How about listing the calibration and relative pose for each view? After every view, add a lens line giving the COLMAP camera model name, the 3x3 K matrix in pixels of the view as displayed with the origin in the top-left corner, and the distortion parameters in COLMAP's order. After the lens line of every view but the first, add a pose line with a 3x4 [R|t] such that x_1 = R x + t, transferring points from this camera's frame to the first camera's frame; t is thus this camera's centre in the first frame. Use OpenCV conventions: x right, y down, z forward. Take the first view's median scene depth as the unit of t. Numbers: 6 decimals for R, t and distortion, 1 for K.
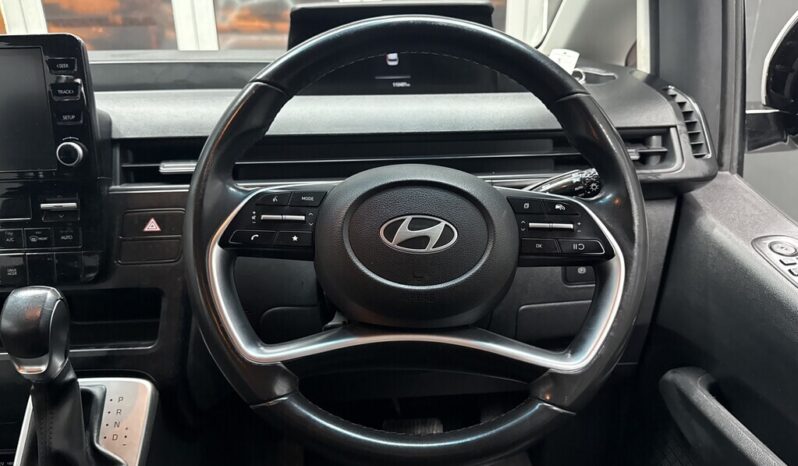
lens RADIAL K [[622.3, 0, 397.8], [0, 622.3, 224.8], [0, 0, 1]] dist [-0.012805, -0.009331]
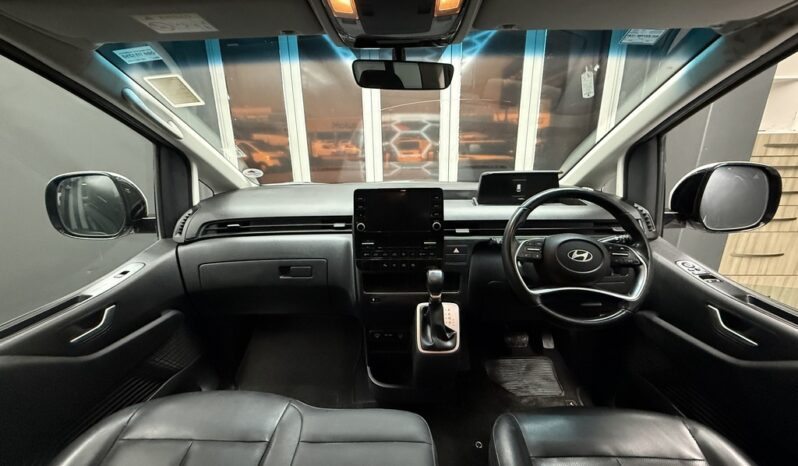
lens RADIAL K [[317.9, 0, 397.5], [0, 317.9, 235.5], [0, 0, 1]] dist [0.005617, -0.000023]
pose [[0.997319, 0.022780, -0.069547, -0.597693], [-0.026377, 0.998338, -0.051246, 0.014664], [0.068264, 0.052943, 0.996262, -0.534310]]
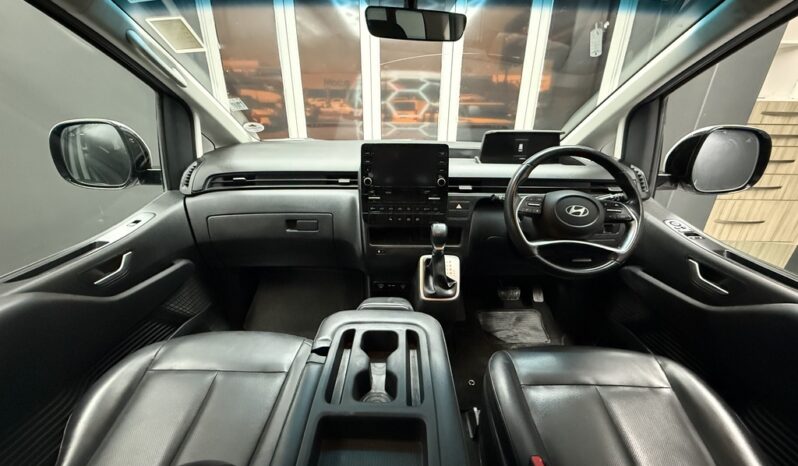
lens RADIAL K [[317.9, 0, 396.7], [0, 317.9, 234.8], [0, 0, 1]] dist [0.005617, -0.000023]
pose [[0.997946, 0.047308, -0.043185, -0.658076], [-0.044868, 0.997433, 0.055813, 0.069439], [0.045715, -0.053761, 0.997507, -0.602119]]
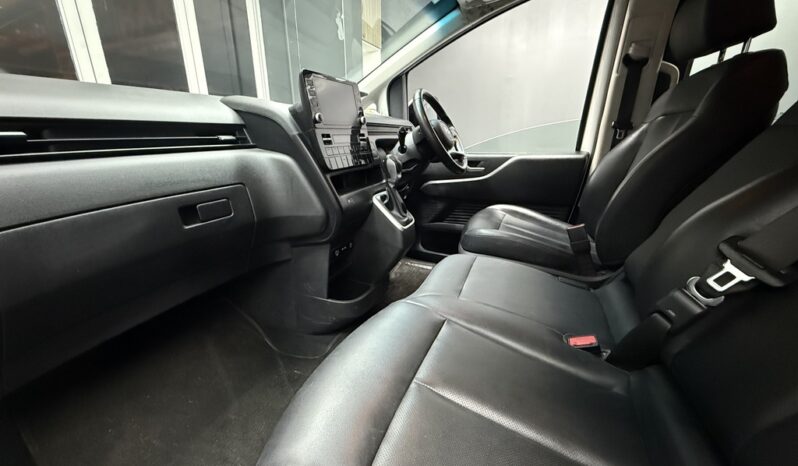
lens RADIAL K [[317.9, 0, 396.3], [0, 317.9, 239.6], [0, 0, 1]] dist [0.005617, -0.000023]
pose [[0.433597, -0.266997, 0.860643, -1.973174], [0.293058, 0.944957, 0.145509, 0.262795], [-0.852121, 0.189126, 0.487977, 0.183449]]
